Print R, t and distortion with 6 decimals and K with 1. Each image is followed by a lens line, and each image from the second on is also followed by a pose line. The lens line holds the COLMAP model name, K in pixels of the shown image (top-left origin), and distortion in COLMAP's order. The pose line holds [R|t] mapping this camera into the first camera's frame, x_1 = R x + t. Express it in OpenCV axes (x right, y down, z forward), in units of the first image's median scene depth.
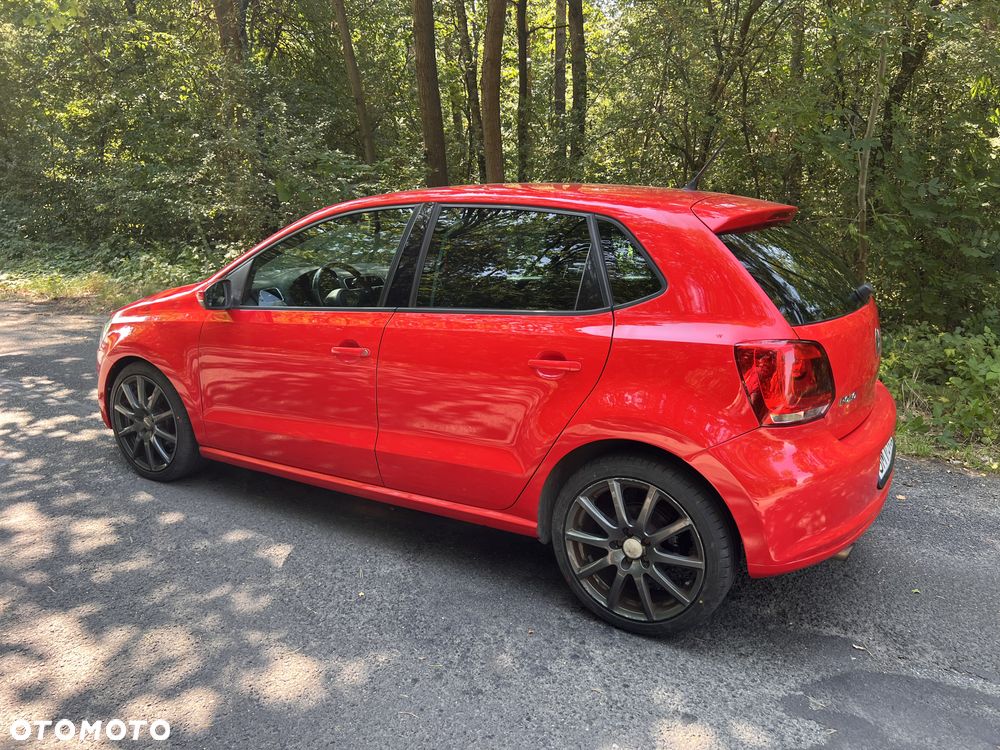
lens RADIAL K [[731.2, 0, 500.0], [0, 731.2, 375.0], [0, 0, 1]] dist [0.019890, -0.006812]
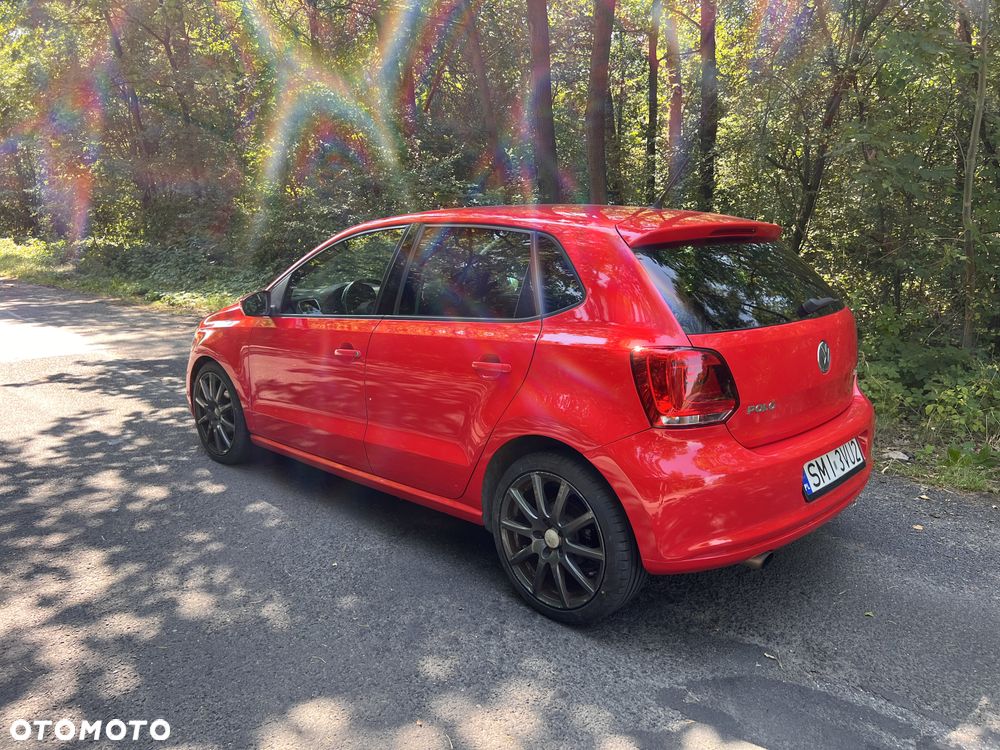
lens RADIAL K [[731.2, 0, 500.0], [0, 731.2, 375.0], [0, 0, 1]] dist [0.019890, -0.006812]
pose [[0.974712, 0.033931, -0.220874, 0.329671], [-0.041667, 0.998667, -0.030461, 0.032563], [0.219546, 0.038894, 0.974827, -0.069495]]
